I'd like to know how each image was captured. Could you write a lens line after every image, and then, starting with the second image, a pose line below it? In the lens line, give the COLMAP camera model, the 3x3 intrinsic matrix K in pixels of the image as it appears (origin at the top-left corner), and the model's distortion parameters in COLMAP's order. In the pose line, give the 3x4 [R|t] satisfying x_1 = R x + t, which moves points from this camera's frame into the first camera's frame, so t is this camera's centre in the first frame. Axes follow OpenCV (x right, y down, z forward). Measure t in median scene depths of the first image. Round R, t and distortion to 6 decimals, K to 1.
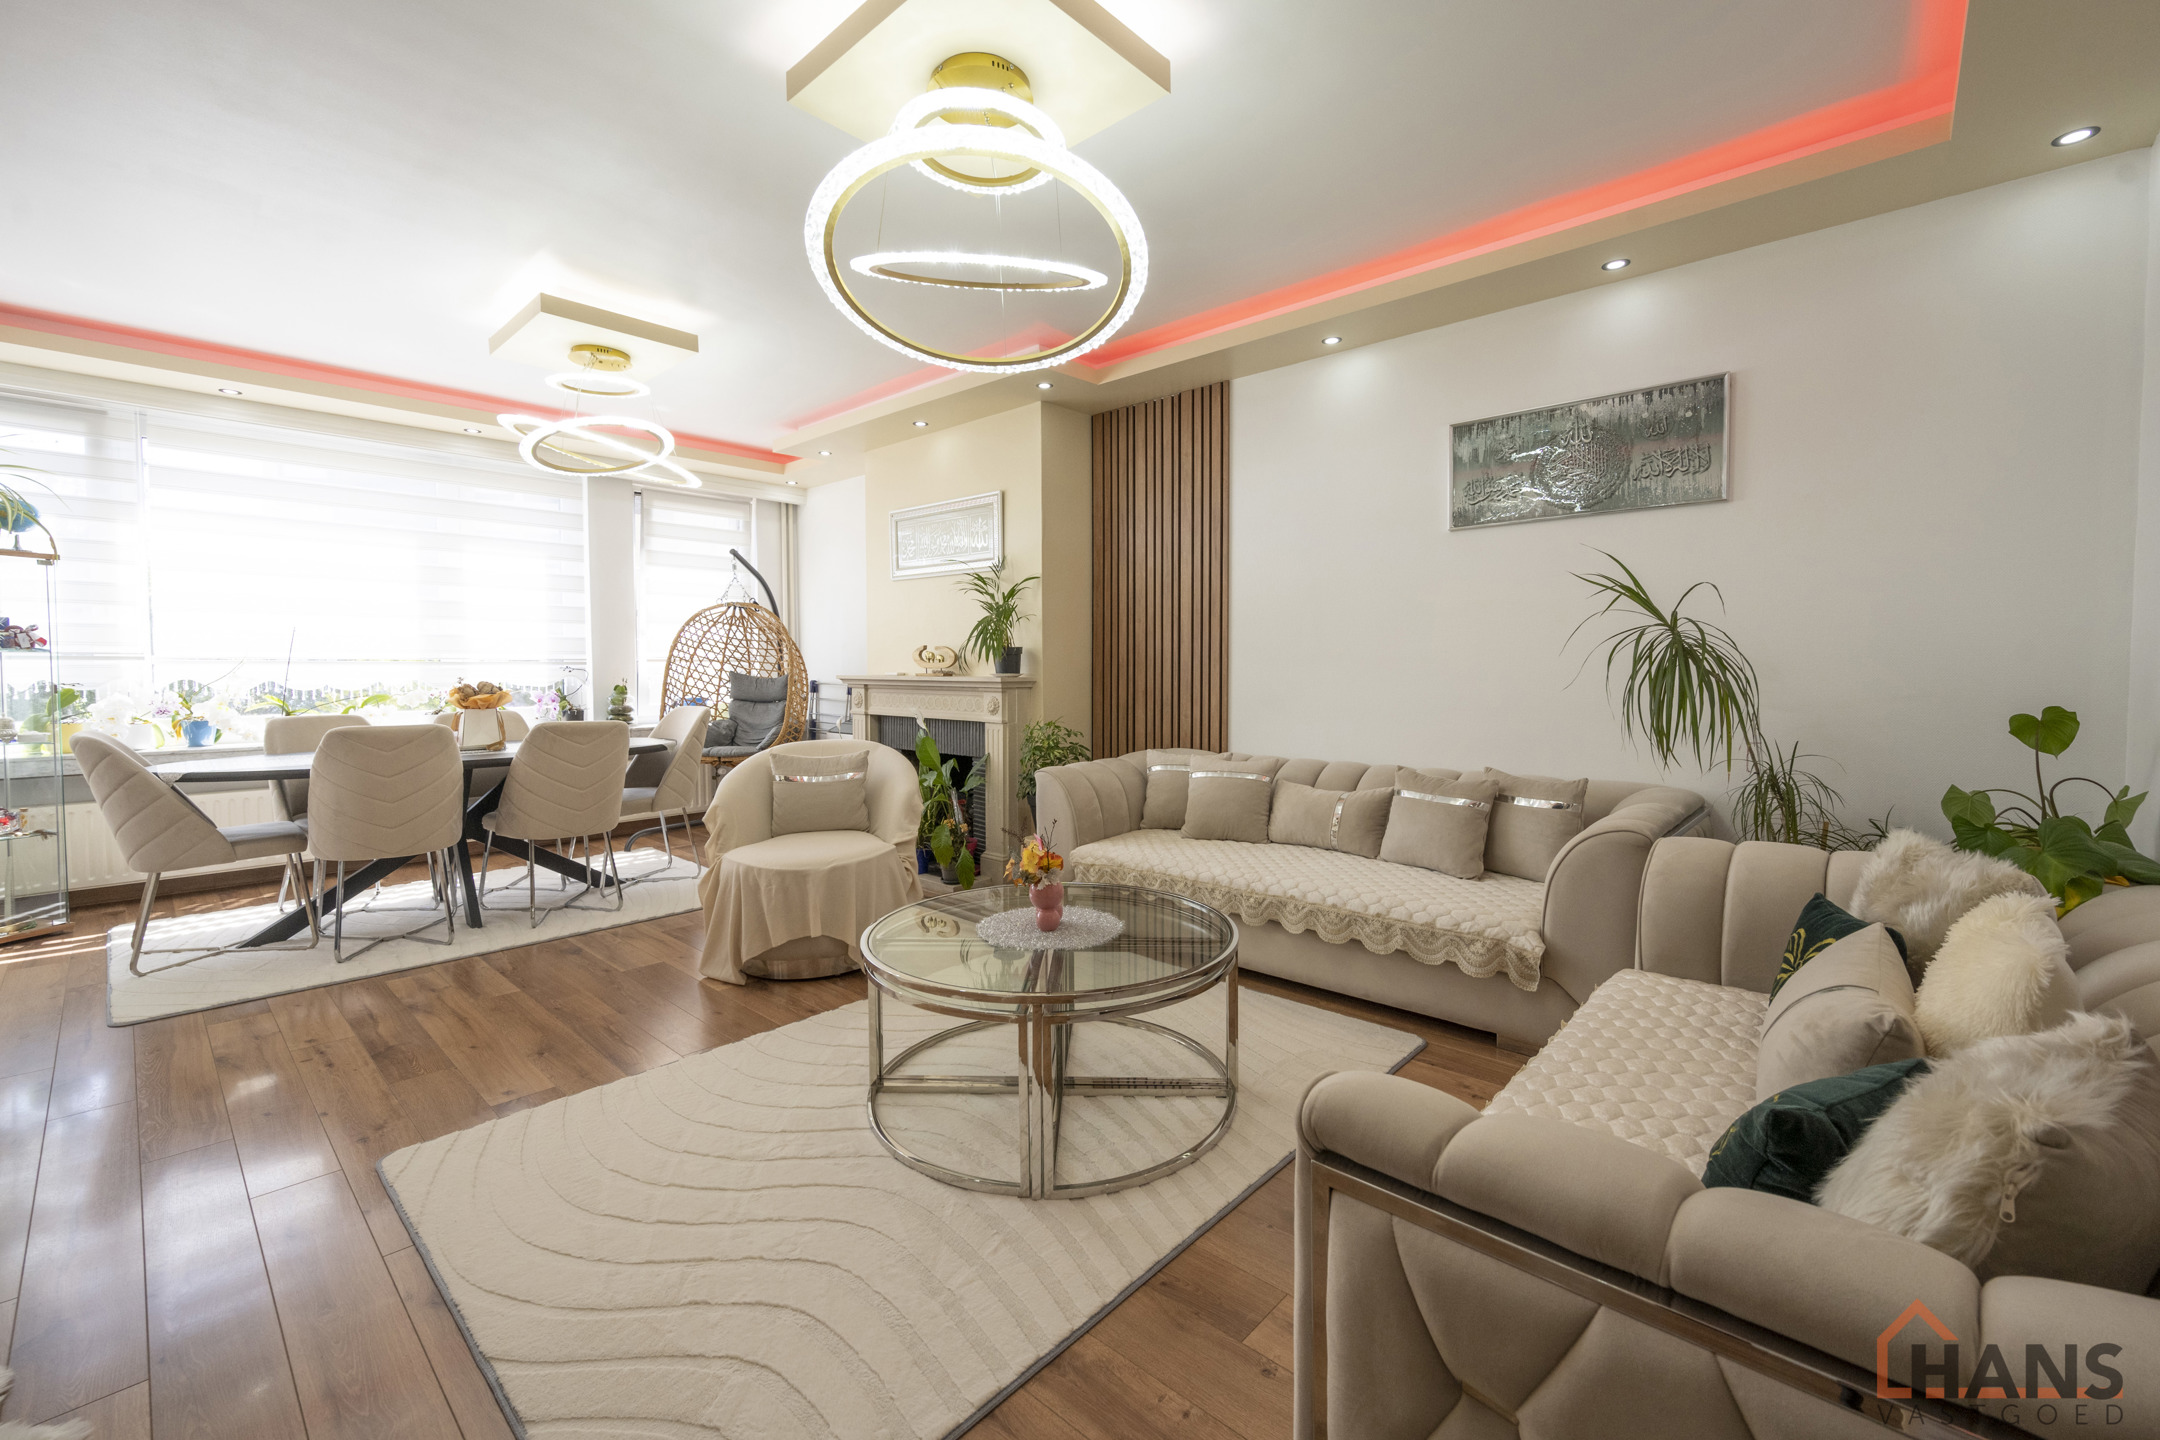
lens RADIAL K [[880.6, 0, 1080.5], [0, 880.6, 702.7], [0, 0, 1]] dist [0.002877, 0.000158]
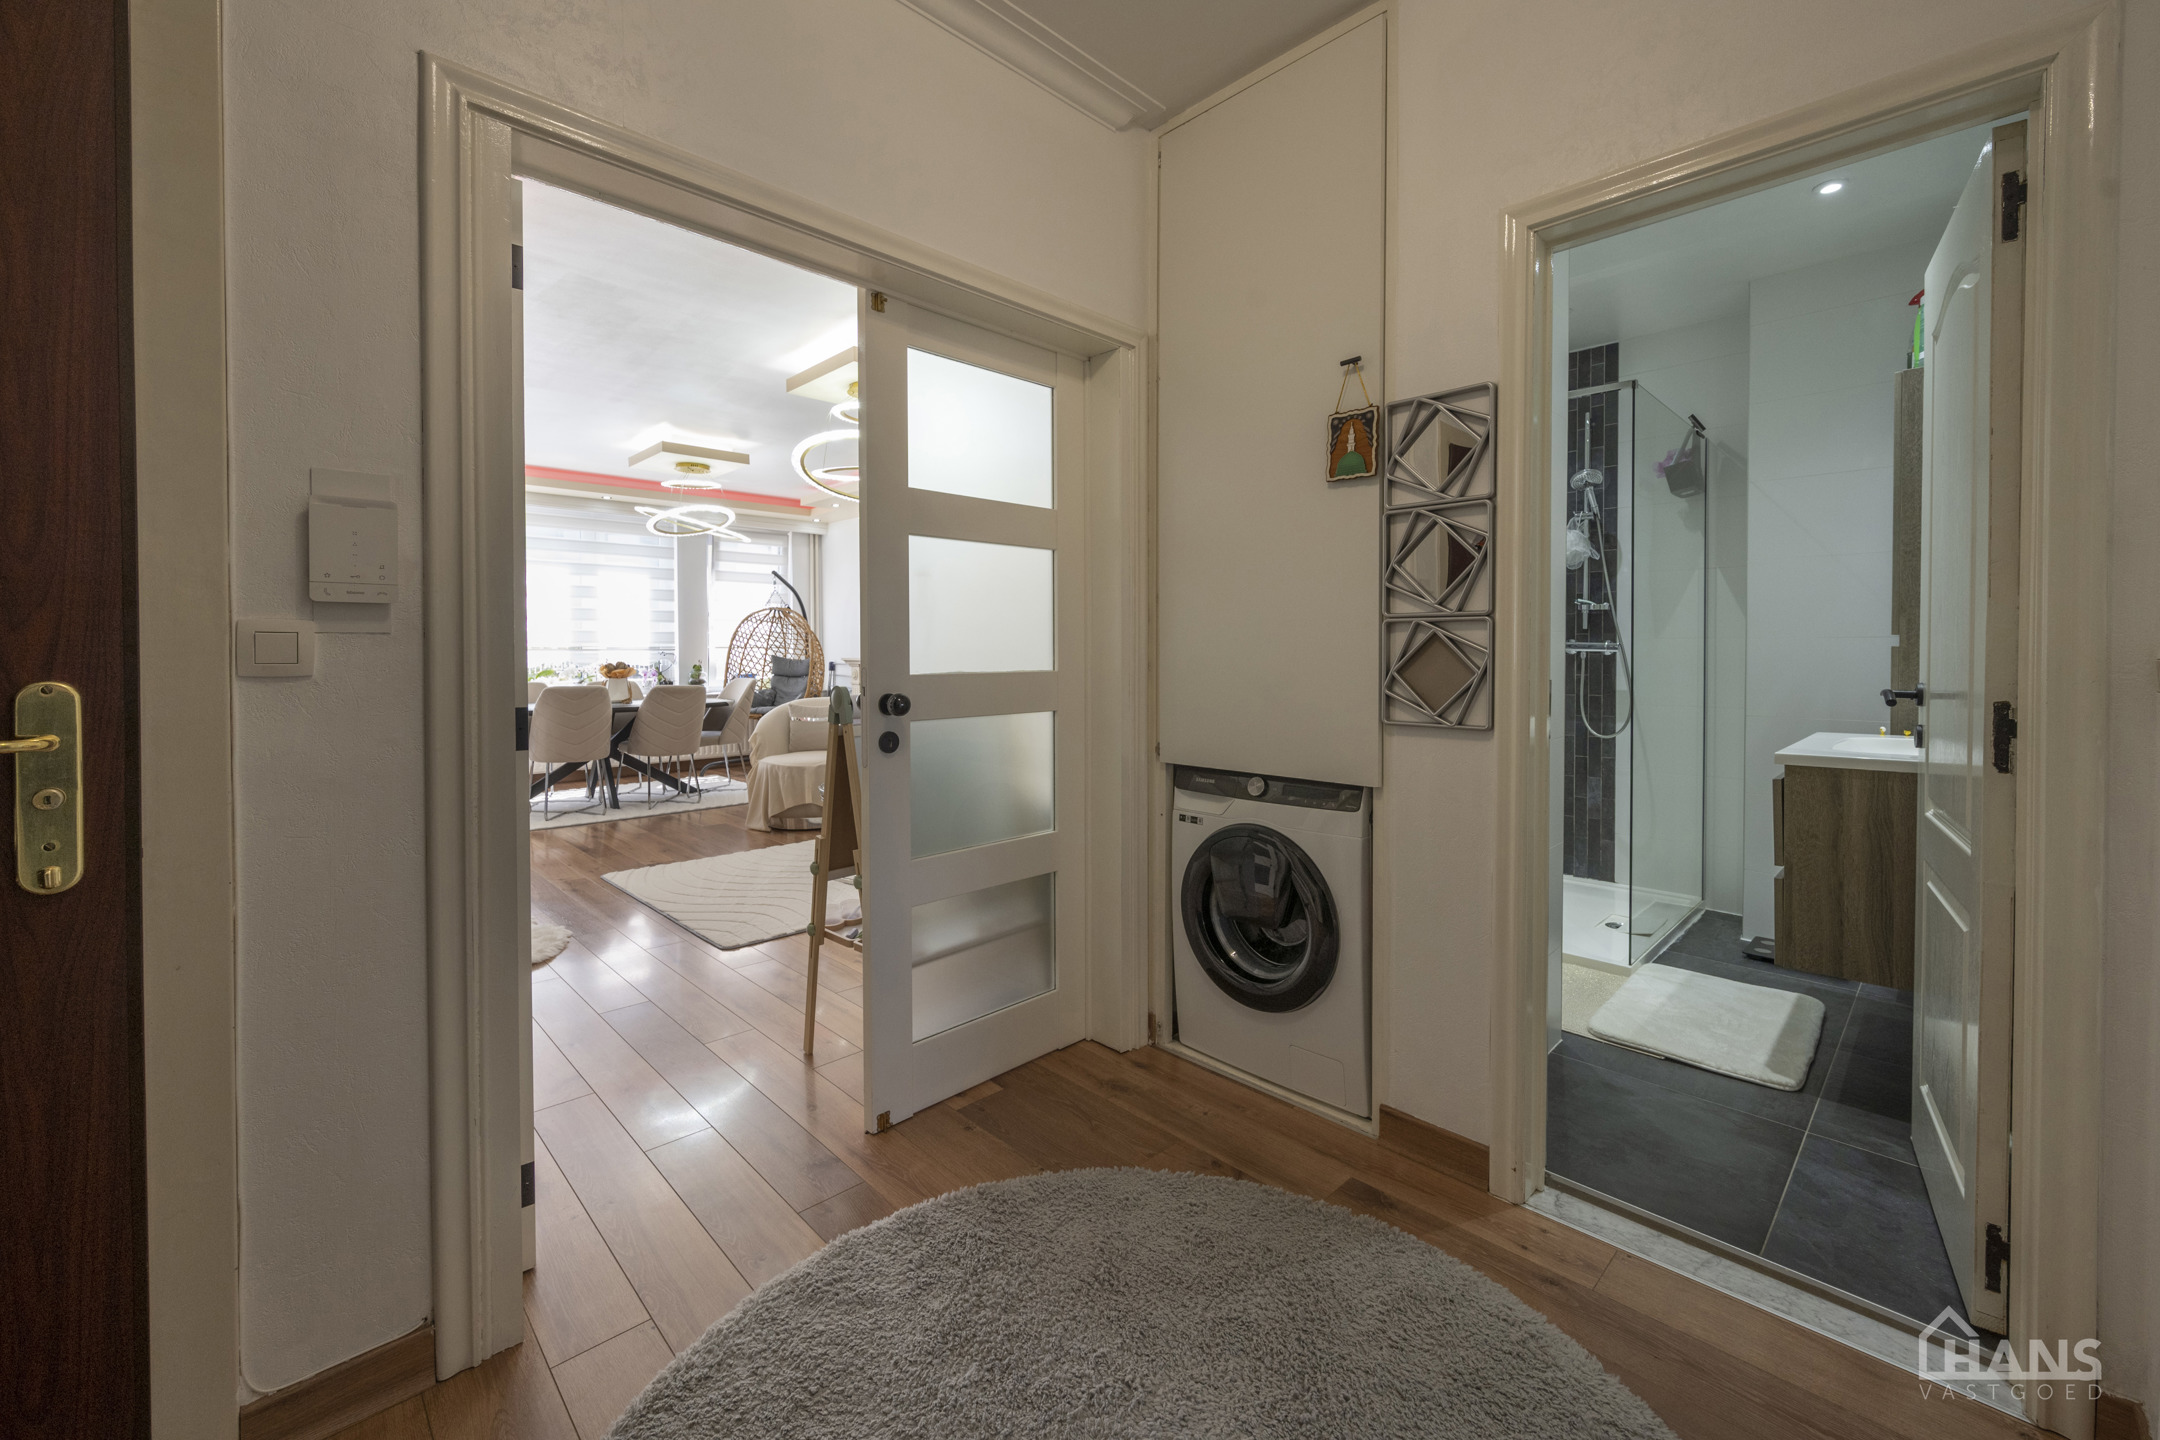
lens RADIAL K [[880.6, 0, 1077.6], [0, 880.6, 670.0], [0, 0, 1]] dist [0.002877, 0.000158]
pose [[0.998168, 0.000359, -0.060500, 0.232804], [-0.001463, 0.999833, -0.018206, 0.017201], [0.060483, 0.018261, 0.998002, -0.500208]]
